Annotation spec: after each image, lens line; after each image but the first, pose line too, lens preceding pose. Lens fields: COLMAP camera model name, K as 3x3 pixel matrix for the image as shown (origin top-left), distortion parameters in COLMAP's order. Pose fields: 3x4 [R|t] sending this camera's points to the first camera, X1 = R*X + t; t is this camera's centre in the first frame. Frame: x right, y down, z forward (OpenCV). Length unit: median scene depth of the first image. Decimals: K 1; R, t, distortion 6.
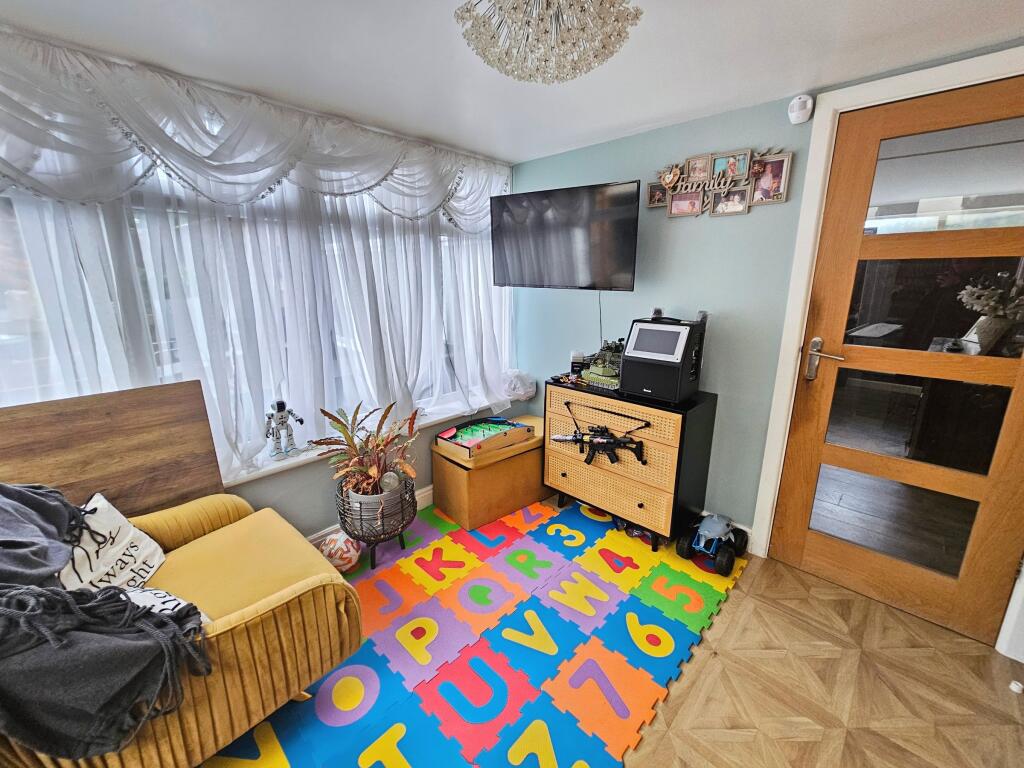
lens RADIAL K [[418.6, 0, 510.5], [0, 418.6, 377.9], [0, 0, 1]] dist [0.002045, 0.000252]
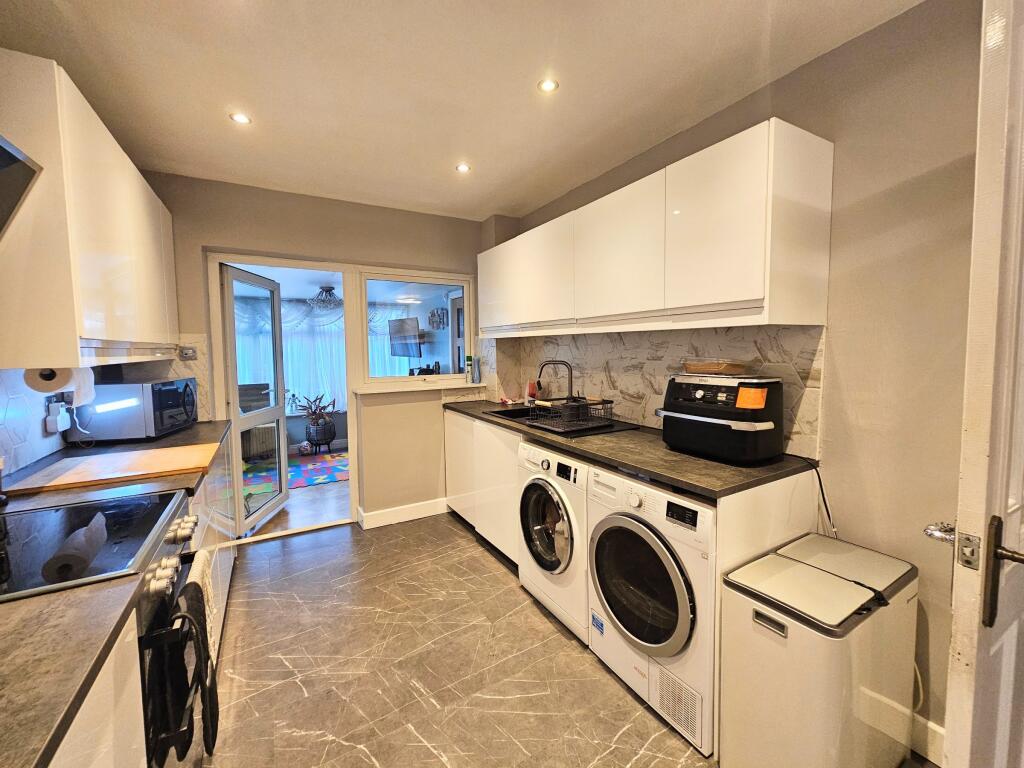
lens RADIAL K [[418.6, 0, 510.1], [0, 418.6, 377.3], [0, 0, 1]] dist [0.002045, 0.000252]
pose [[0.963742, 0.004568, -0.266796, 1.874265], [-0.050862, 0.984667, -0.166867, 0.391877], [0.261942, 0.174386, 0.949197, -1.567153]]
